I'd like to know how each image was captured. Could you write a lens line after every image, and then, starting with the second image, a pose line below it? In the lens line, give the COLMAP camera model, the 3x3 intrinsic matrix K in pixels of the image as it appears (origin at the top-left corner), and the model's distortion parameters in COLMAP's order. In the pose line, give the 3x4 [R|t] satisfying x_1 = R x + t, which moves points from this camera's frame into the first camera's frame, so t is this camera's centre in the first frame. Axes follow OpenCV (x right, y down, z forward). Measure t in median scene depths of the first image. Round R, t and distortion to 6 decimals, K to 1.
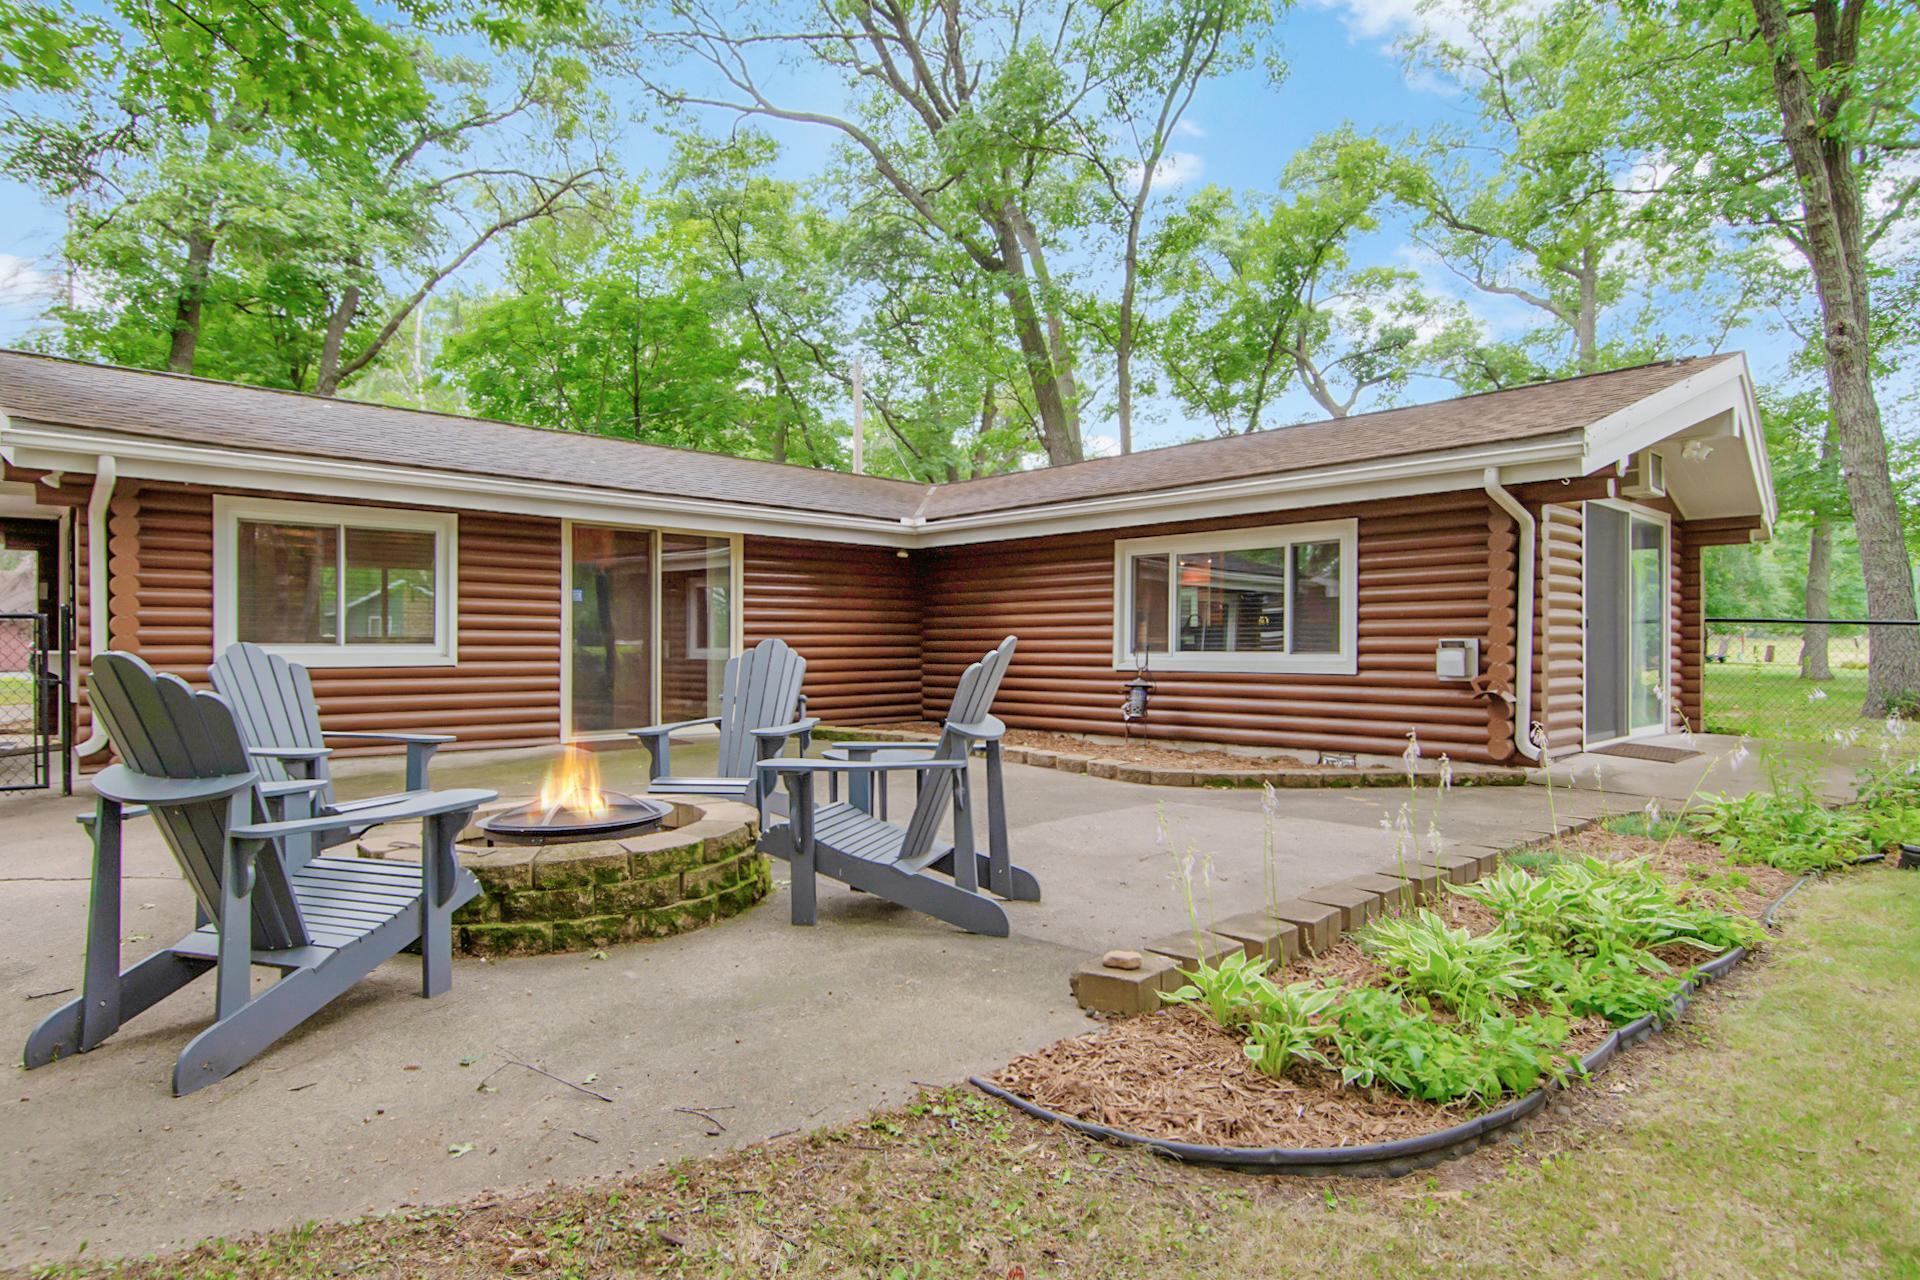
lens RADIAL K [[1076.5, 0, 960.0], [0, 1076.5, 640.0], [0, 0, 1]] dist [0.000595, 0.000086]
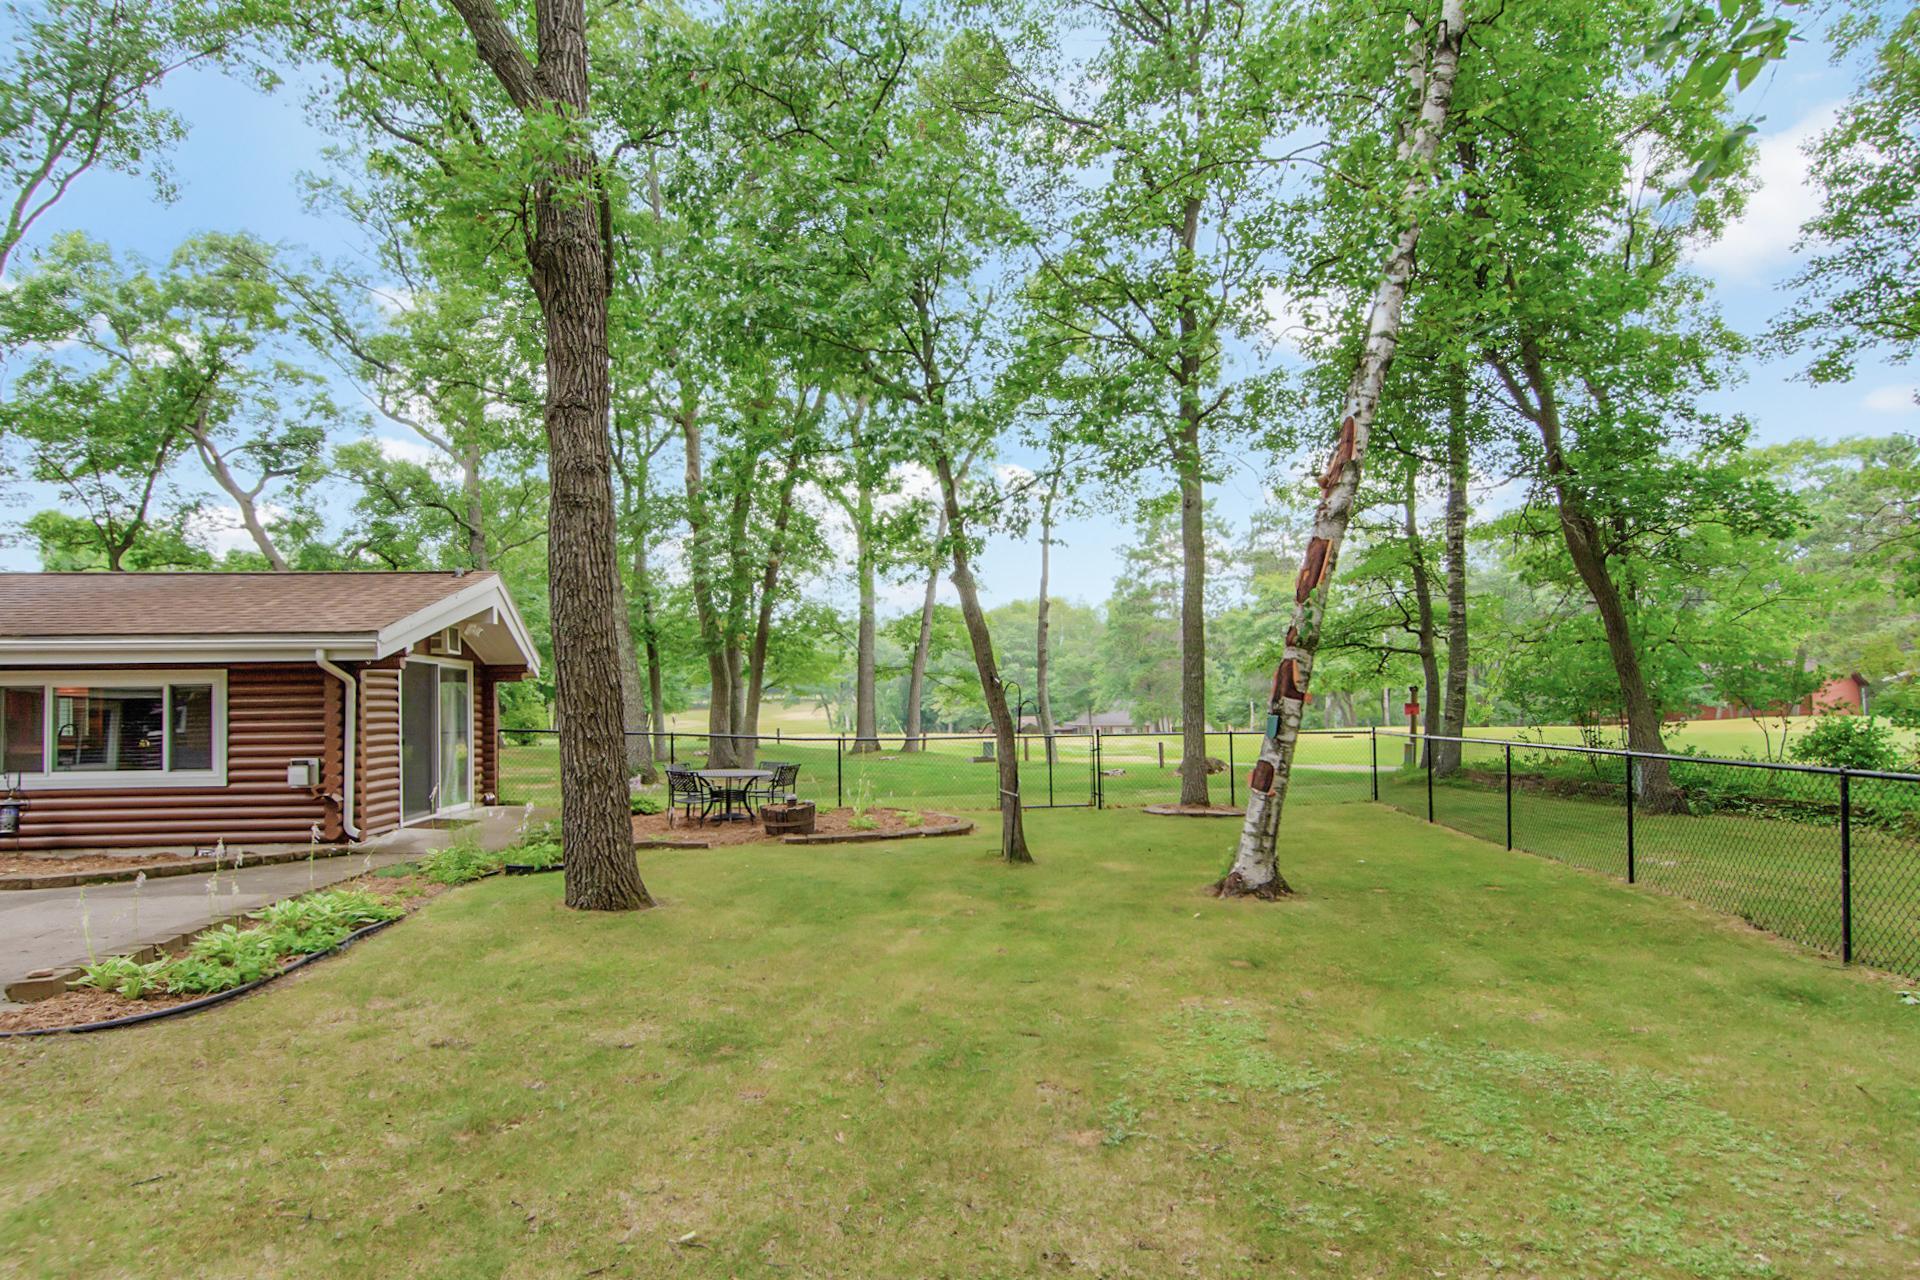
lens RADIAL K [[1053.9, 0, 919.9], [0, 1053.9, 704.5], [0, 0, 1]] dist [0.006163, 0.000426]
pose [[0.622943, -0.001998, 0.782265, -0.117599], [0.007873, 0.999962, -0.003716, -0.055358], [-0.782228, 0.008473, 0.622935, -0.474301]]
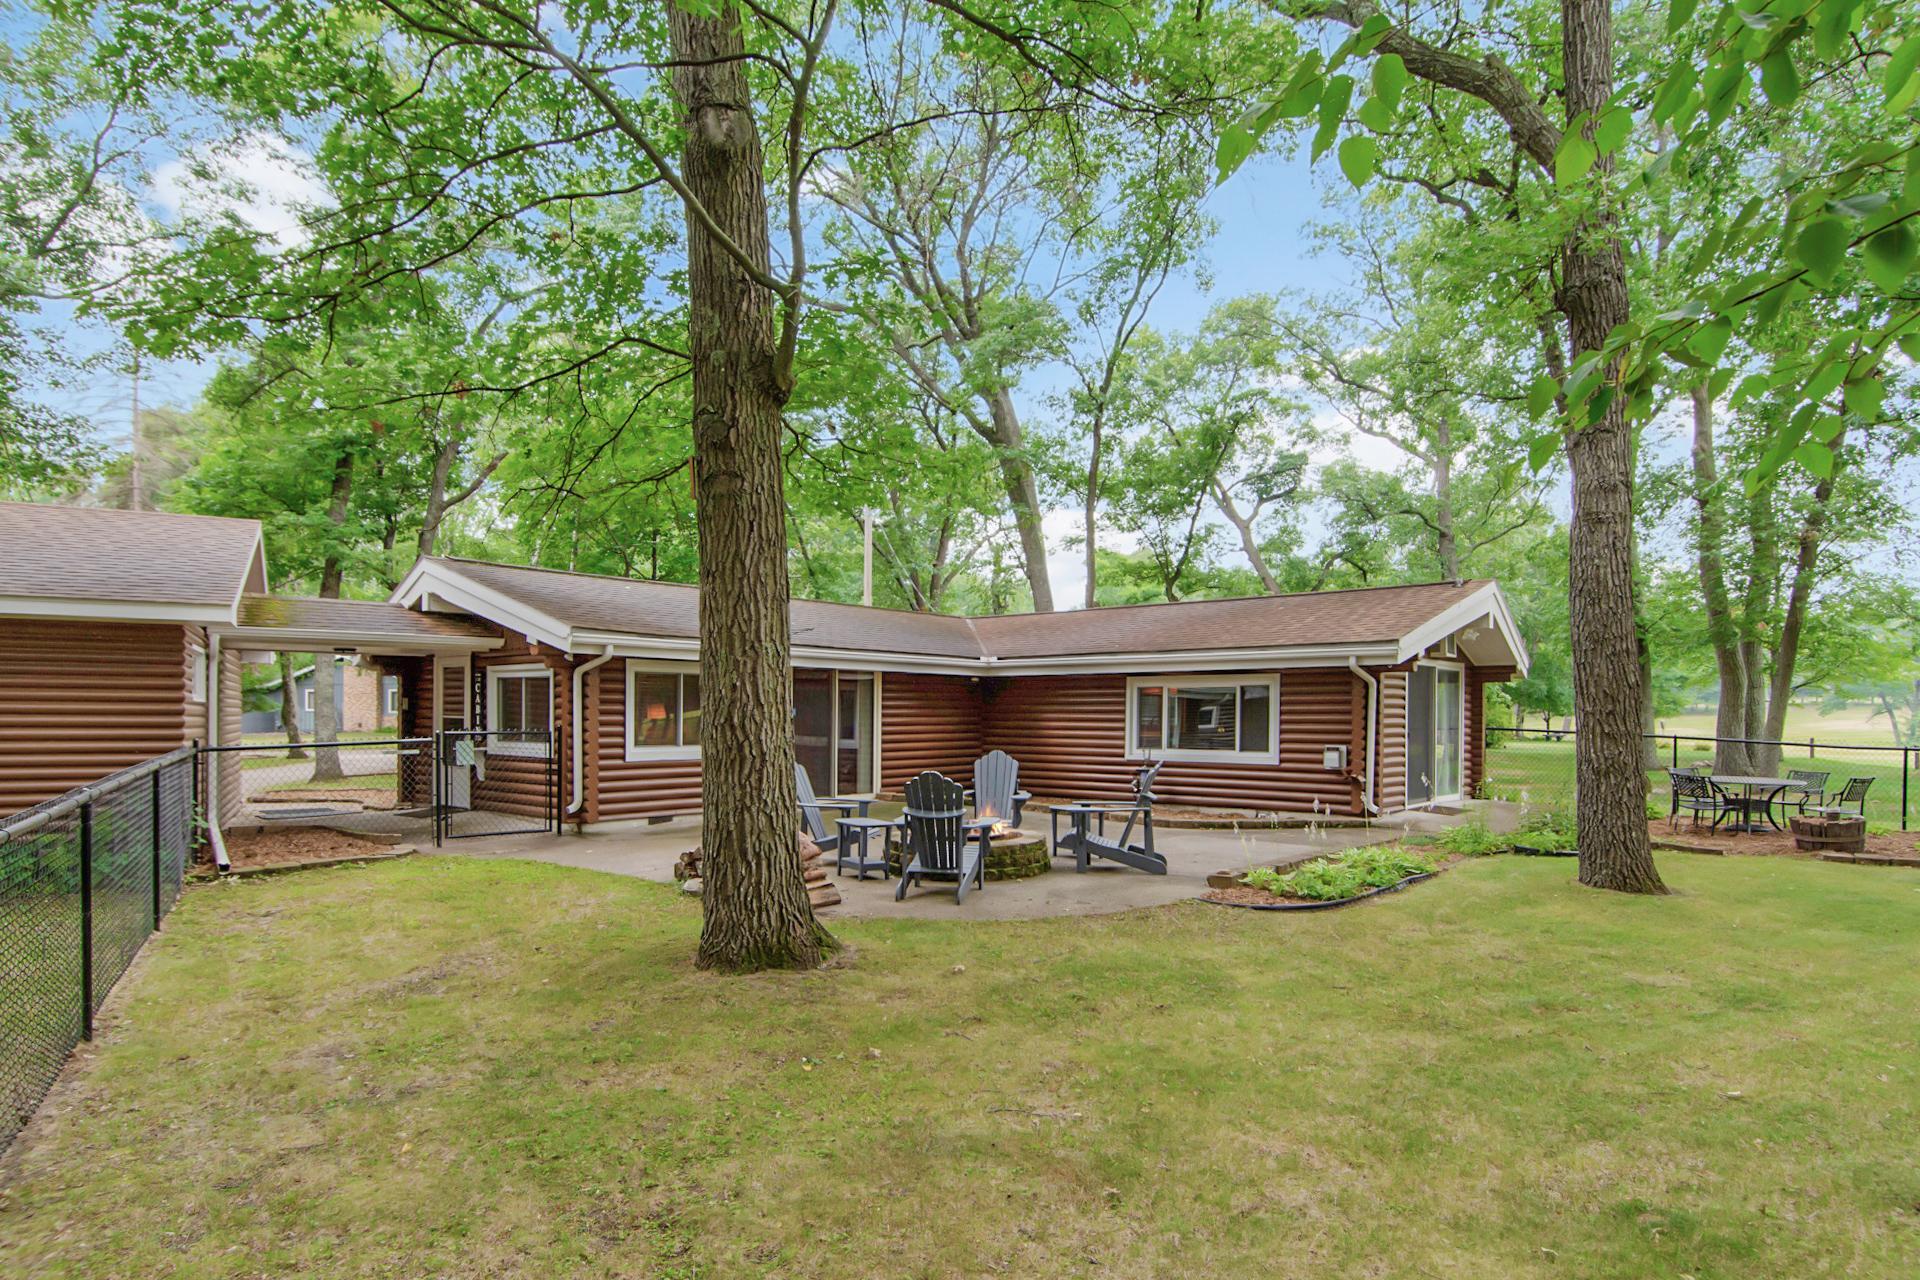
lens RADIAL K [[1088.5, 0, 960.3], [0, 1088.5, 729.2], [0, 0, 1]] dist [-0.014585, -0.003642]
pose [[0.995353, 0.005139, 0.096160, -0.290292], [-0.006843, 0.999825, 0.017396, -0.049305], [-0.096053, -0.017973, 0.995214, -0.644305]]
